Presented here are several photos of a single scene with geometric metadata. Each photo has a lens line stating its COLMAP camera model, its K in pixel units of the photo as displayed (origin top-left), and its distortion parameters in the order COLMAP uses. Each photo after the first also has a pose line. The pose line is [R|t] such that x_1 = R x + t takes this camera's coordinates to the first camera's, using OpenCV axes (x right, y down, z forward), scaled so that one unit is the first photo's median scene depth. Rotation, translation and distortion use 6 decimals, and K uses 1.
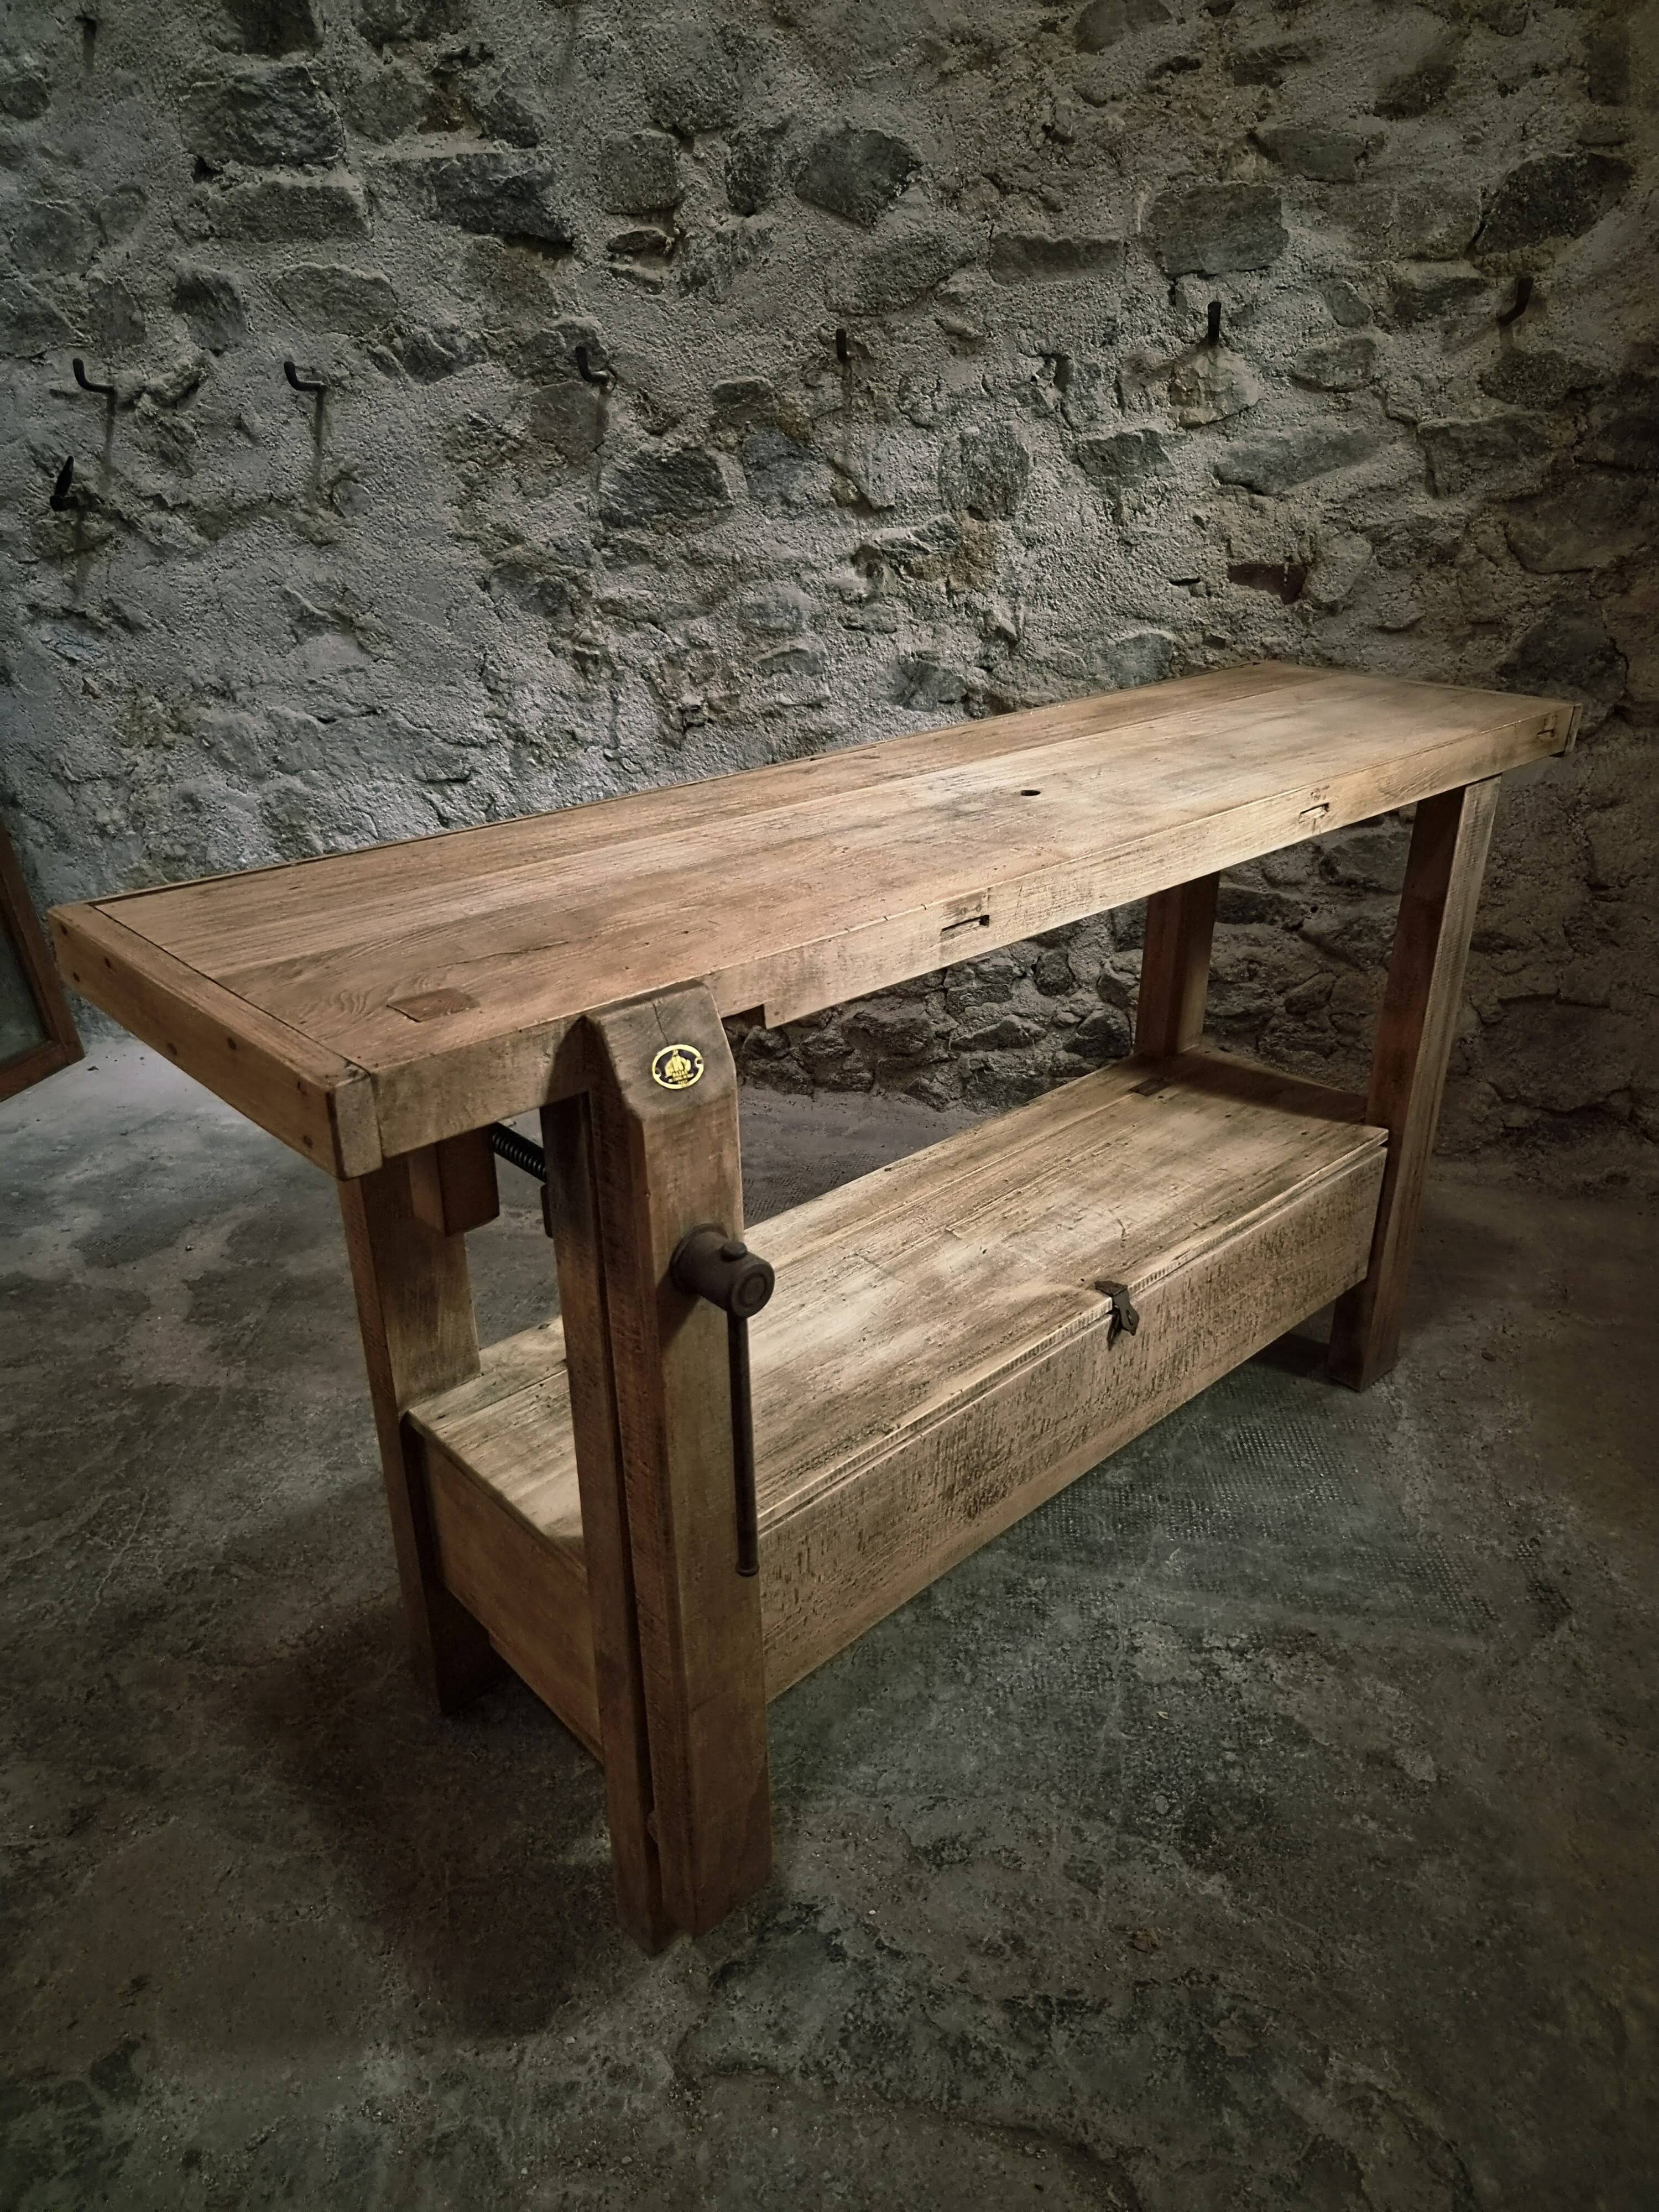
lens RADIAL K [[1496.5, 0, 827.2], [0, 1496.5, 1102.0], [0, 0, 1]] dist [0.061824, -0.048607]
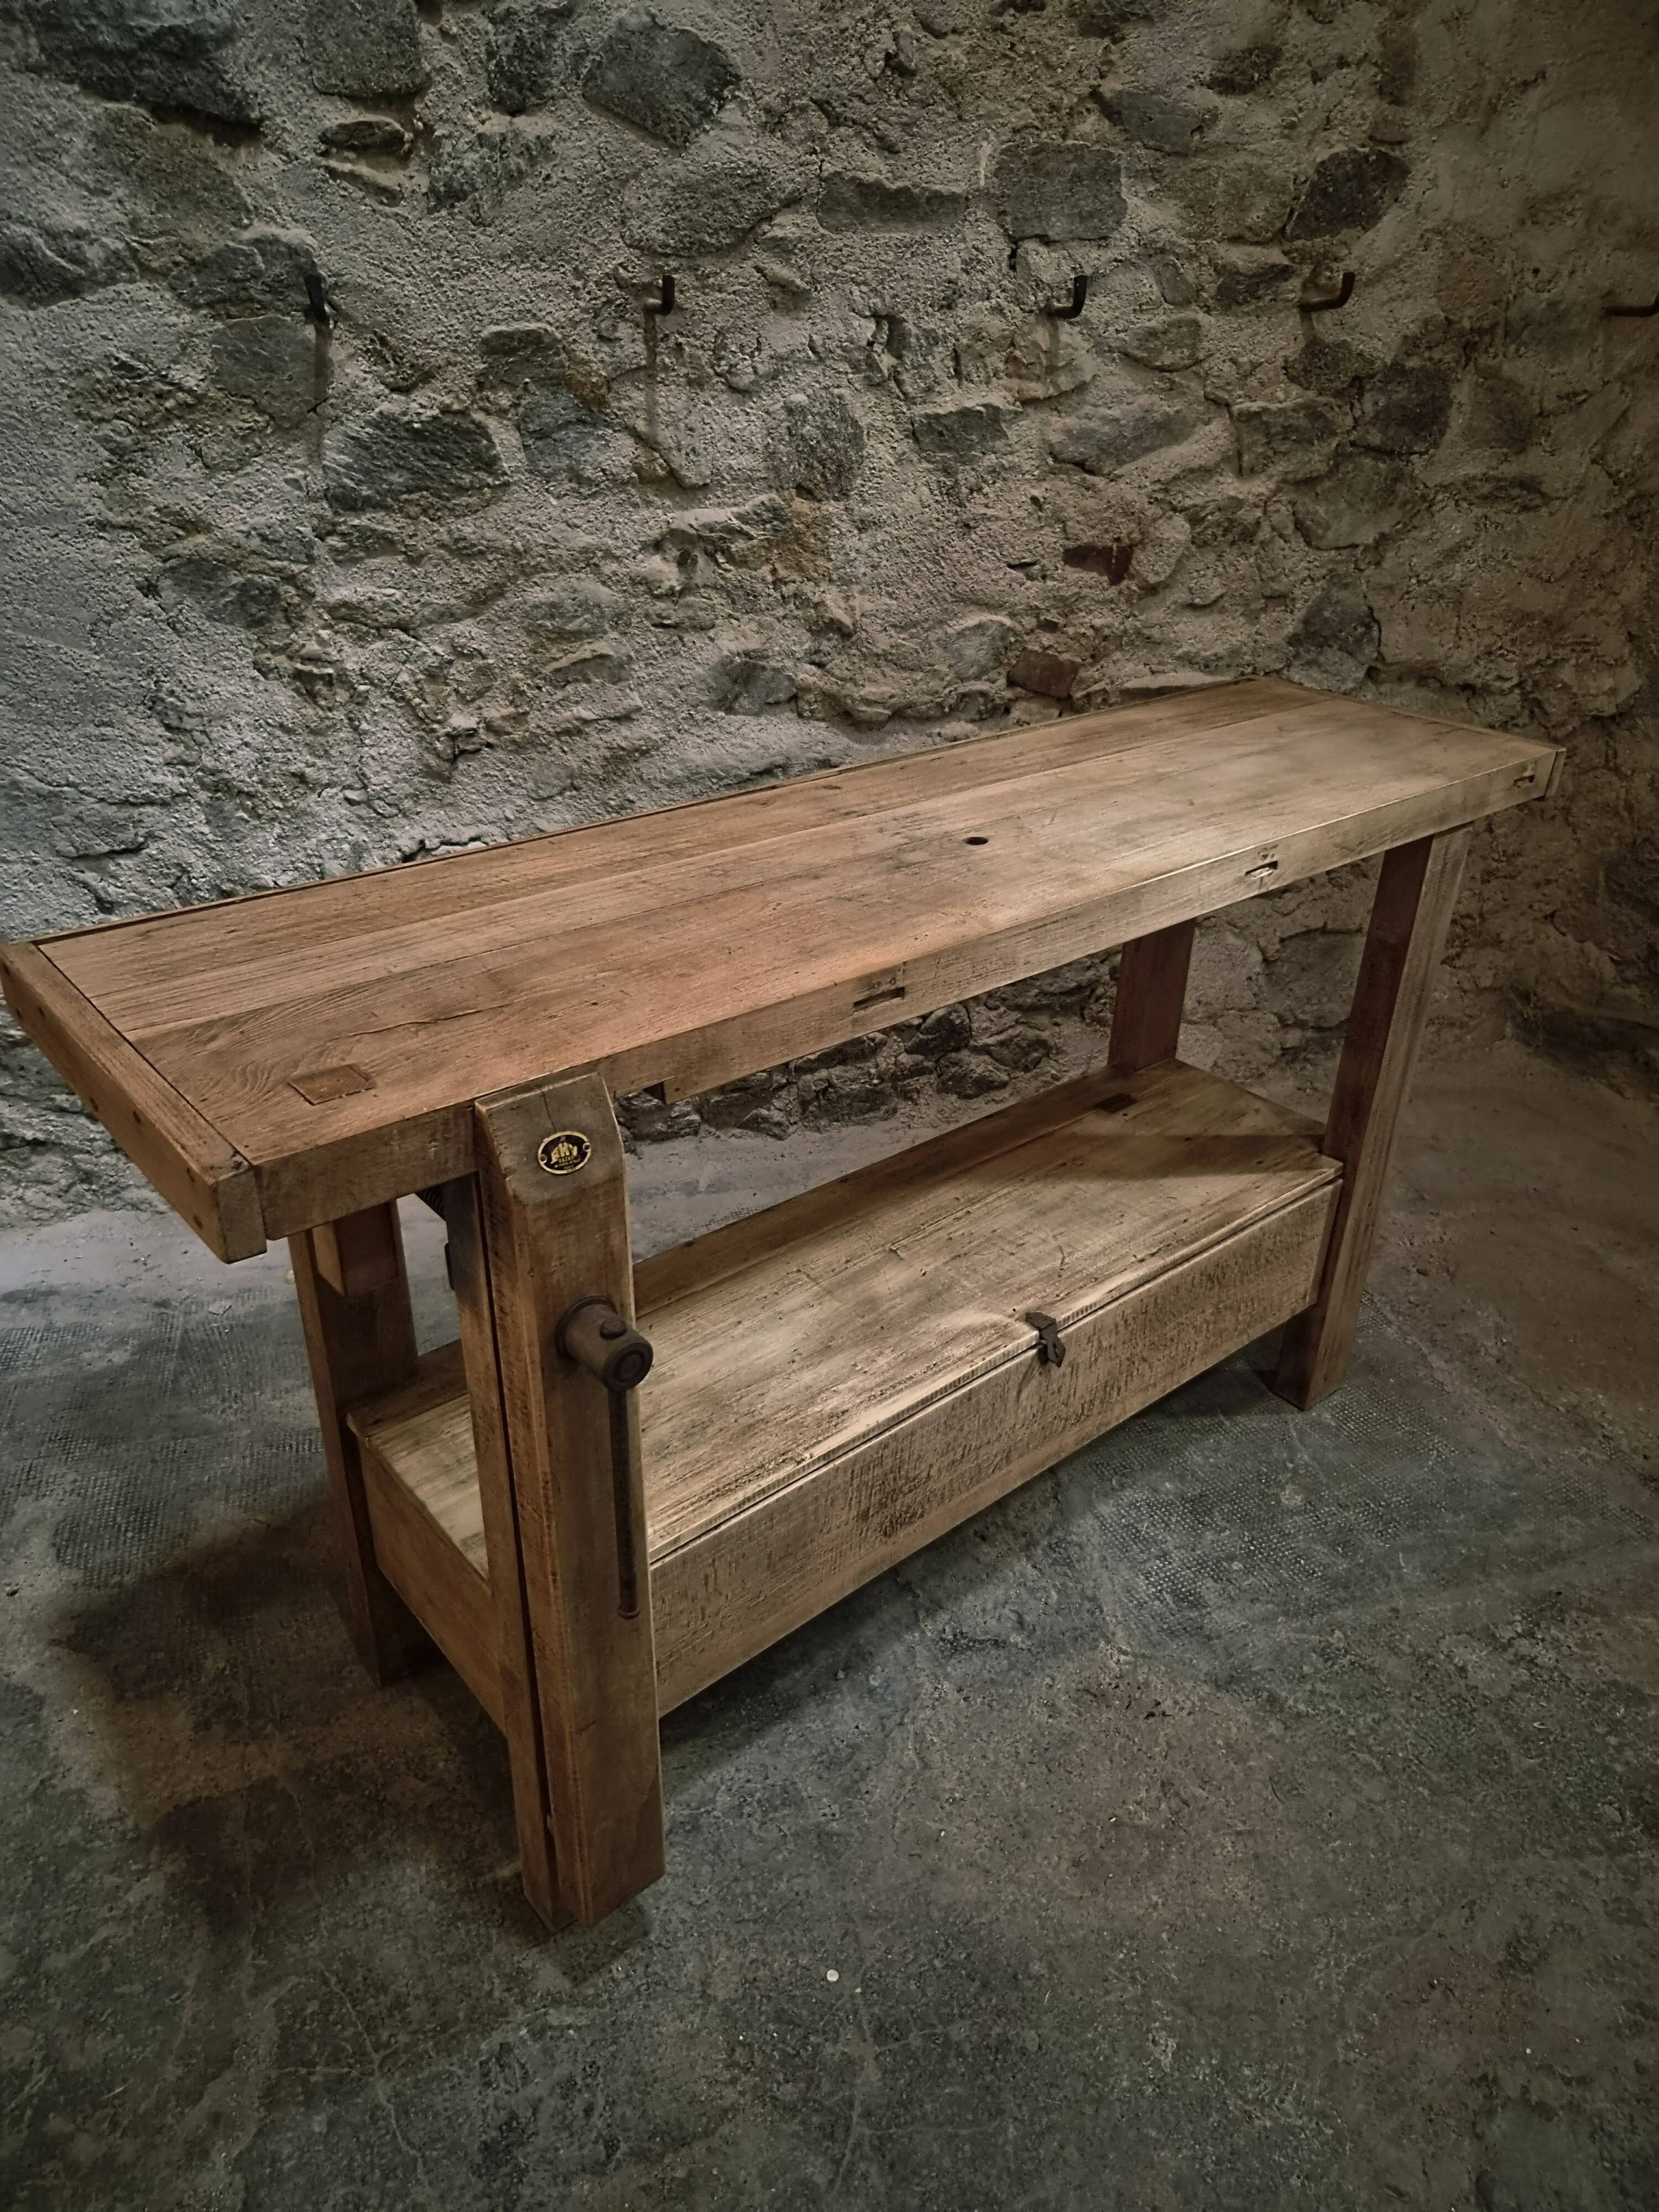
lens RADIAL K [[1496.5, 0, 834.8], [0, 1496.5, 1108.1], [0, 0, 1]] dist [0.061824, -0.048607]
pose [[0.856464, -0.215093, 0.469259, -0.386233], [0.171312, 0.975968, 0.134683, -0.155823], [-0.486951, -0.034962, 0.872730, 0.206950]]
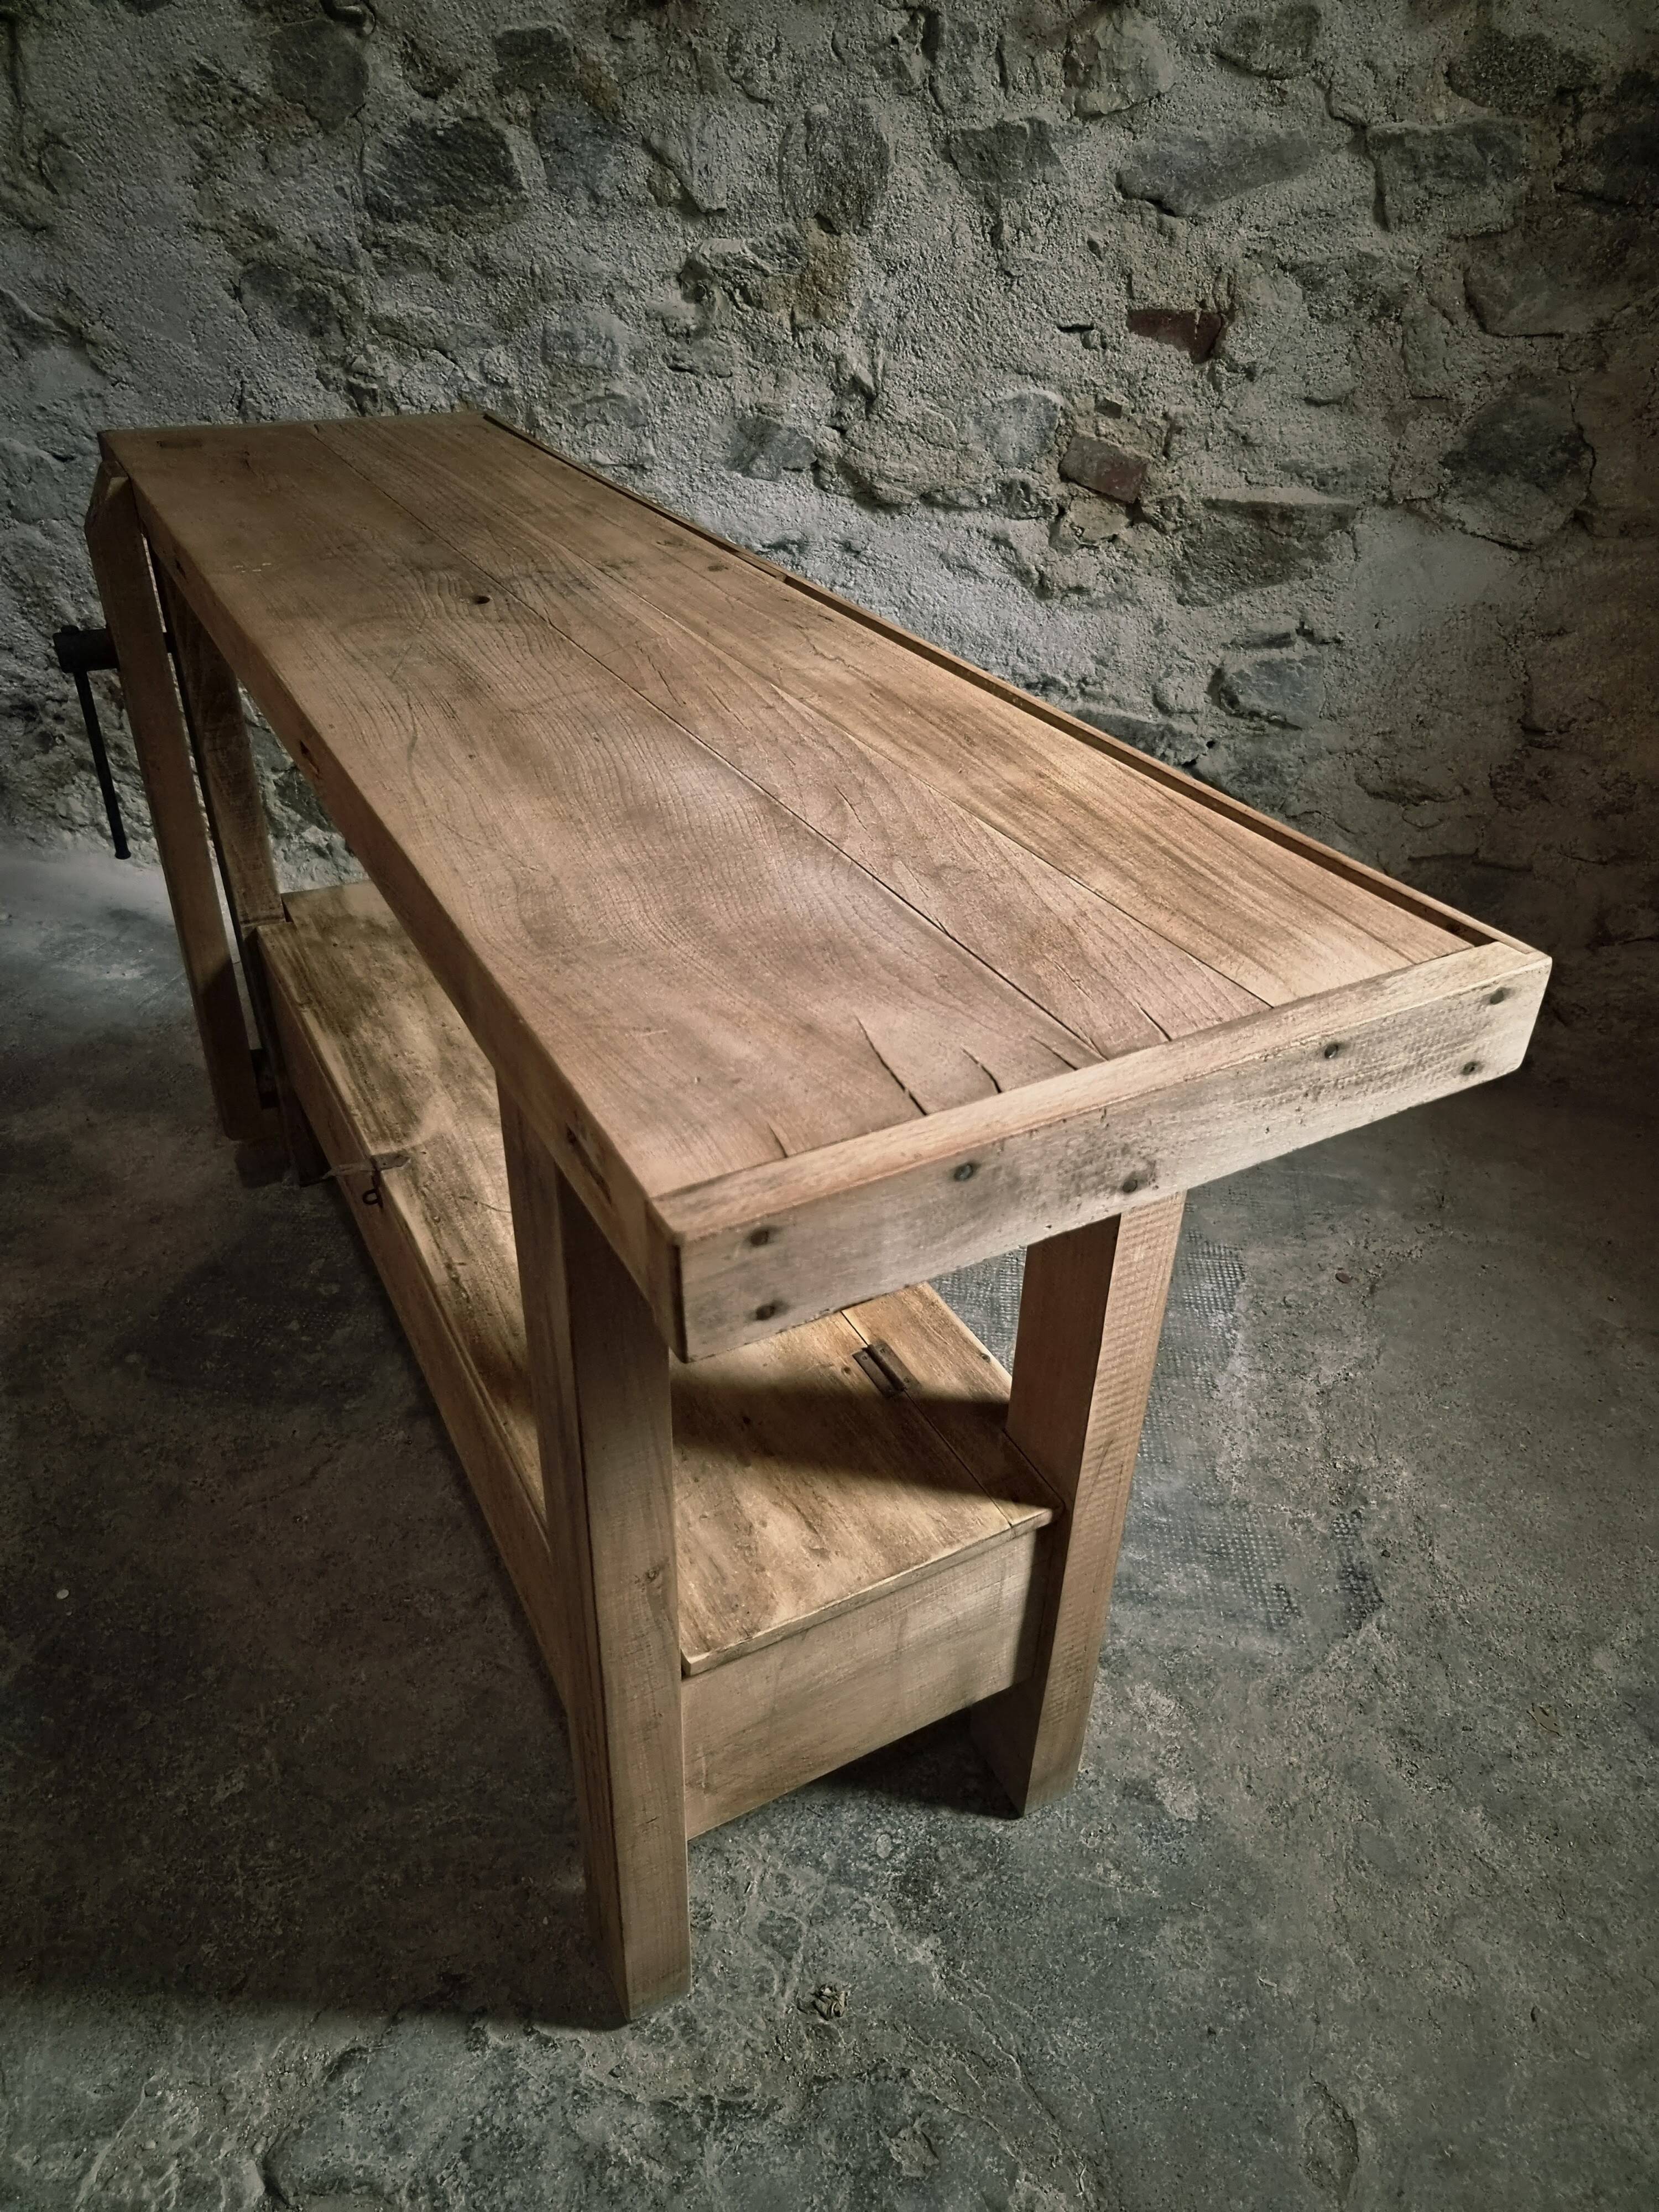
lens RADIAL K [[1496.5, 0, 829.4], [0, 1496.5, 1122.8], [0, 0, 1]] dist [0.061824, -0.048607]
pose [[0.999344, 0.024911, 0.026272, 0.092846], [-0.029076, 0.984595, 0.172416, -0.059809], [-0.021572, -0.173067, 0.984674, 0.124081]]
